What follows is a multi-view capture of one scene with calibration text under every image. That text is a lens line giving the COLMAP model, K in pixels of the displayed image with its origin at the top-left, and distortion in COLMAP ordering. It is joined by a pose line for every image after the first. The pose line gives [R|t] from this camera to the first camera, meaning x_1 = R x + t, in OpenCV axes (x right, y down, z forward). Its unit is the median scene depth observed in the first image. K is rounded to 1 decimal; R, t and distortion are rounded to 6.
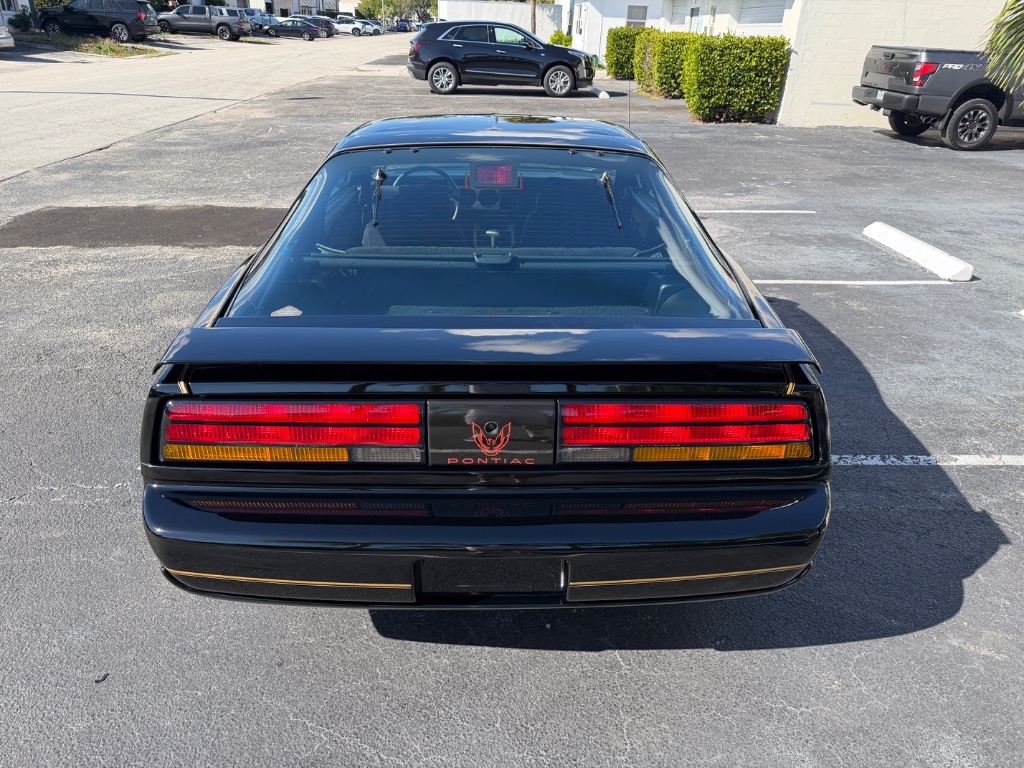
lens RADIAL K [[727.5, 0, 511.1], [0, 727.5, 383.9], [0, 0, 1]] dist [0.028554, -0.036570]
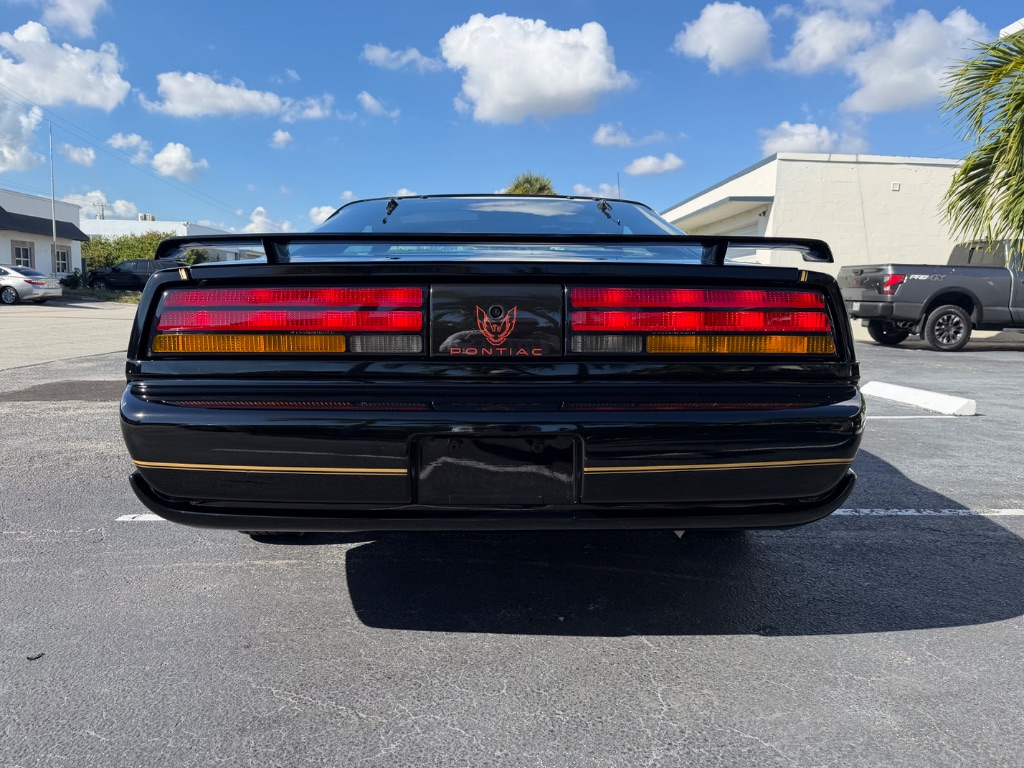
lens RADIAL K [[727.5, 0, 504.3], [0, 727.5, 380.3], [0, 0, 1]] dist [0.028554, -0.036570]
pose [[0.999922, -0.006662, -0.010566, -0.005709], [0.002776, 0.943267, -0.332025, 0.363238], [0.012179, 0.331970, 0.943211, 0.096666]]
